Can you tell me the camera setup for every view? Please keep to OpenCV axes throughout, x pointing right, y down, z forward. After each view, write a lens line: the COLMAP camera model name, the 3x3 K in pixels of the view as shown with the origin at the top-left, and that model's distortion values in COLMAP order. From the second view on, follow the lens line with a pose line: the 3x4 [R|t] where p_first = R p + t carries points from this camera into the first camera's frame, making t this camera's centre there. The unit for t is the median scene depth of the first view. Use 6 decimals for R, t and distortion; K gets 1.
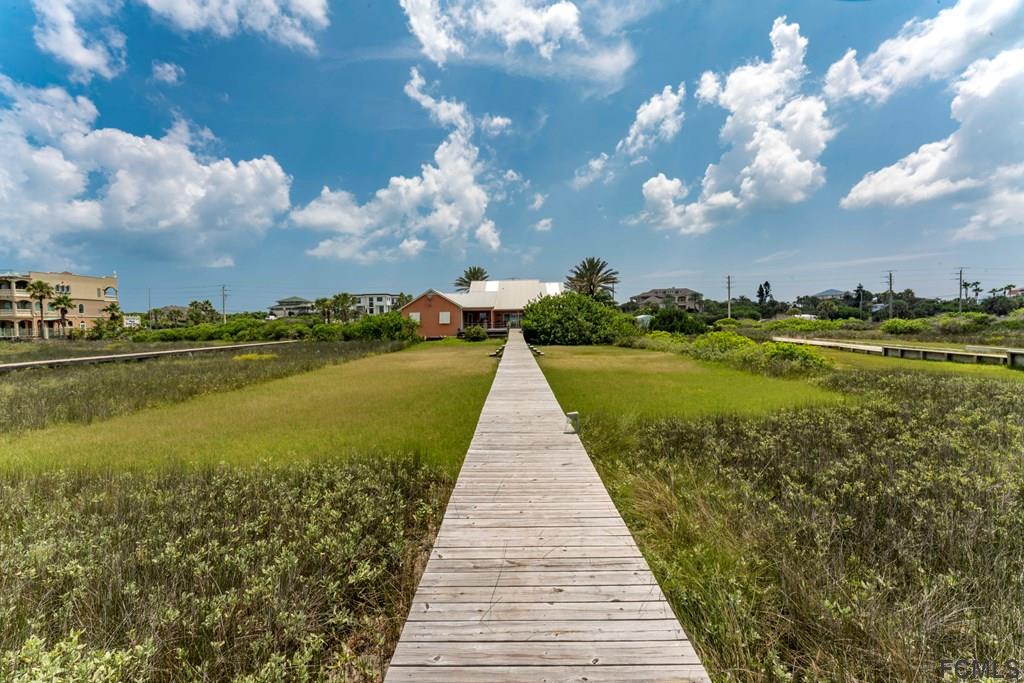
lens RADIAL K [[411.6, 0, 505.2], [0, 411.6, 327.3], [0, 0, 1]] dist [0.000717, 0.000211]
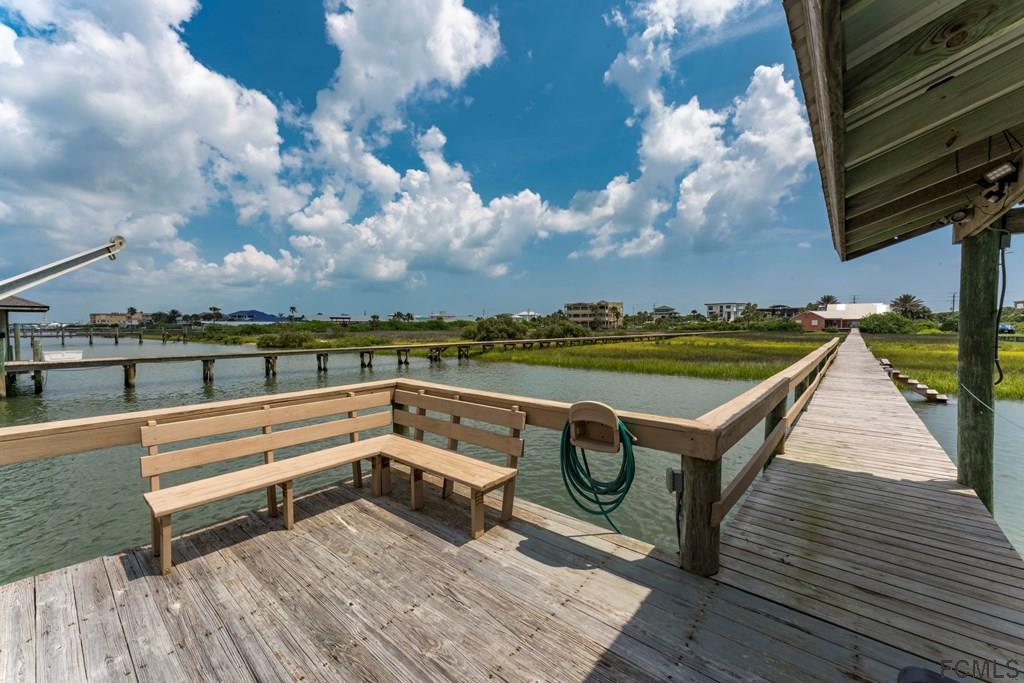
lens RADIAL K [[411.6, 0, 505.2], [0, 411.6, 327.3], [0, 0, 1]] dist [0.000717, 0.000211]
pose [[0.772478, 0.022442, -0.634645, -0.019536], [-0.023548, 0.999700, 0.006689, 0.024973], [0.634605, 0.009778, 0.772775, -1.672681]]
